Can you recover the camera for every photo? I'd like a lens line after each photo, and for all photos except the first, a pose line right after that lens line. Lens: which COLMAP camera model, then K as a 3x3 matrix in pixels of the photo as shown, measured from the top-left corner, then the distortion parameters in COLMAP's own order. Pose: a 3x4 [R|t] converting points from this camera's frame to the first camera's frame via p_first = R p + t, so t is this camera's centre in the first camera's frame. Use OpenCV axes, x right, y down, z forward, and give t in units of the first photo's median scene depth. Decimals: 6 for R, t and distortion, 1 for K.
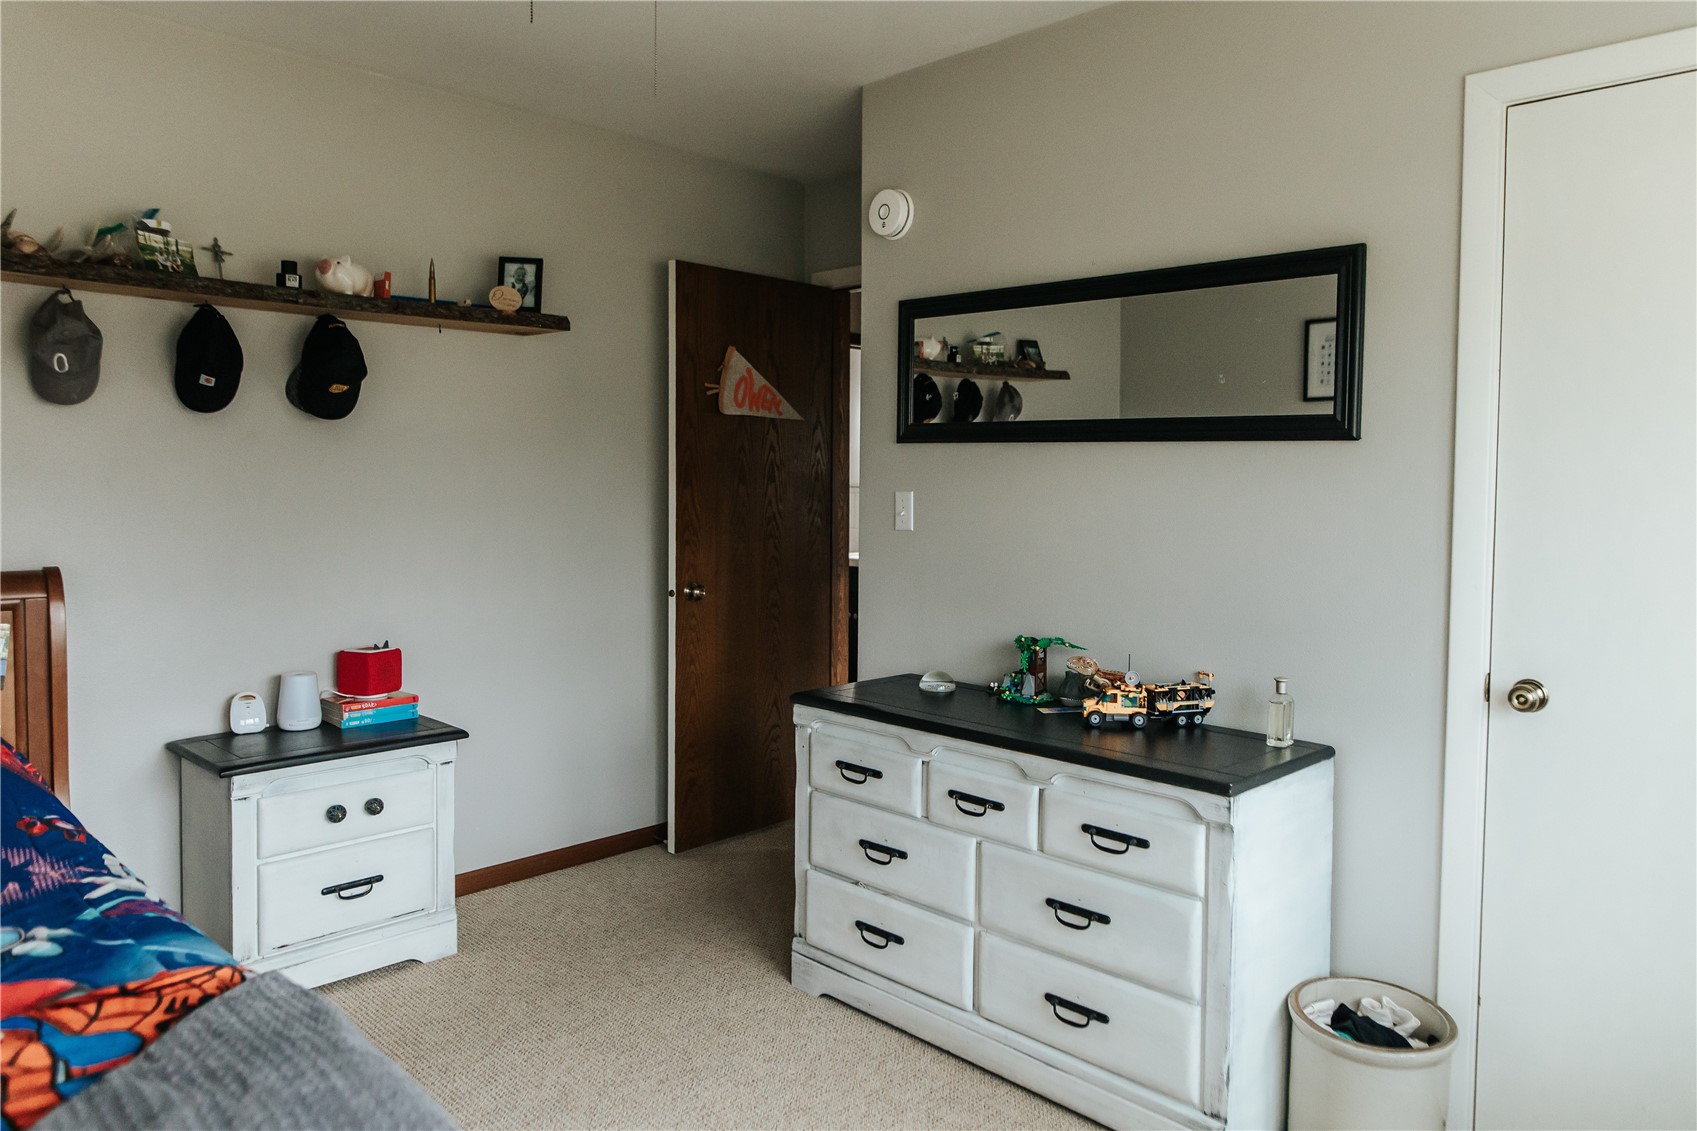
lens RADIAL K [[1172.0, 0, 866.0], [0, 1172.0, 564.7], [0, 0, 1]] dist [-0.007037, 0.002967]
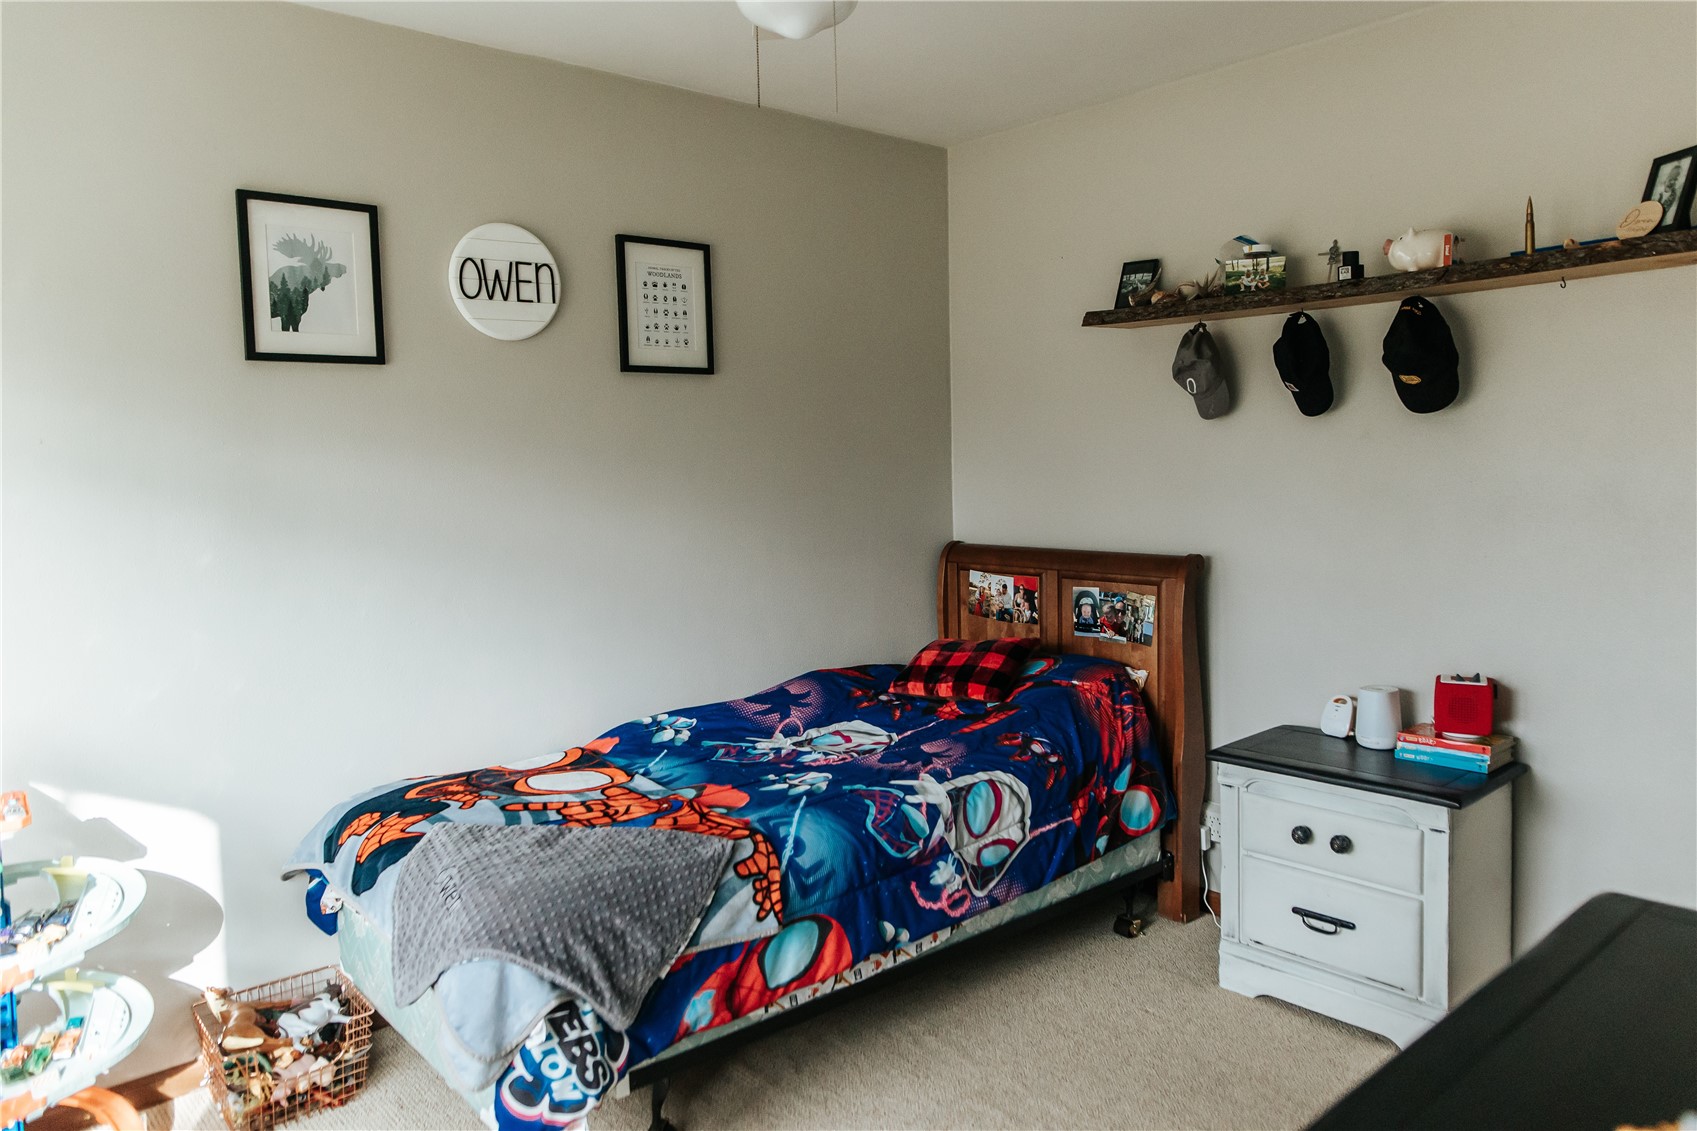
lens RADIAL K [[1172.0, 0, 847.6], [0, 1172.0, 551.9], [0, 0, 1]] dist [-0.007037, 0.002967]
pose [[-0.086681, 0.074873, -0.993418, 0.488949], [-0.045152, 0.995852, 0.078997, -0.072318], [0.995212, 0.051702, -0.082941, 0.669714]]
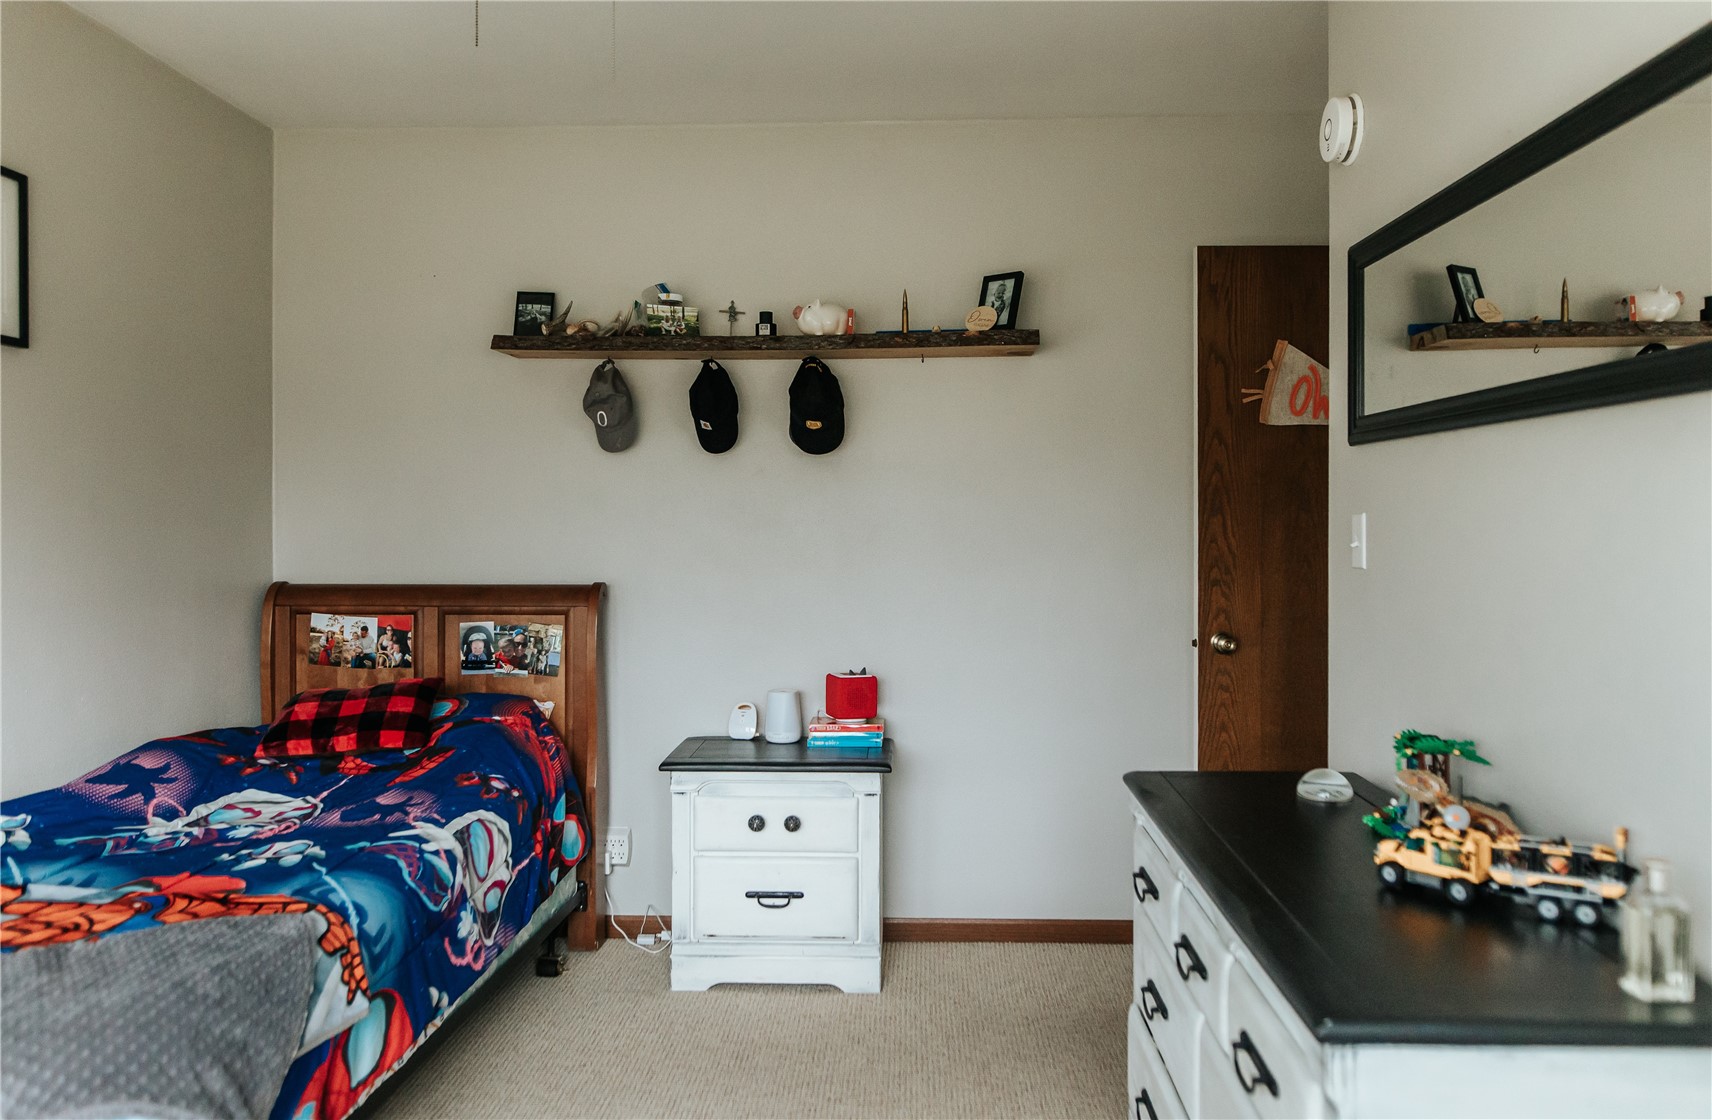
lens RADIAL K [[1216.5, 0, 867.1], [0, 1216.5, 562.3], [0, 0, 1]] dist [-0.001503, -0.005148]
pose [[0.662163, 0.013589, -0.749237, 0.418987], [-0.047050, 0.998617, -0.023471, -0.002216], [0.747881, 0.050793, 0.661886, 0.318635]]
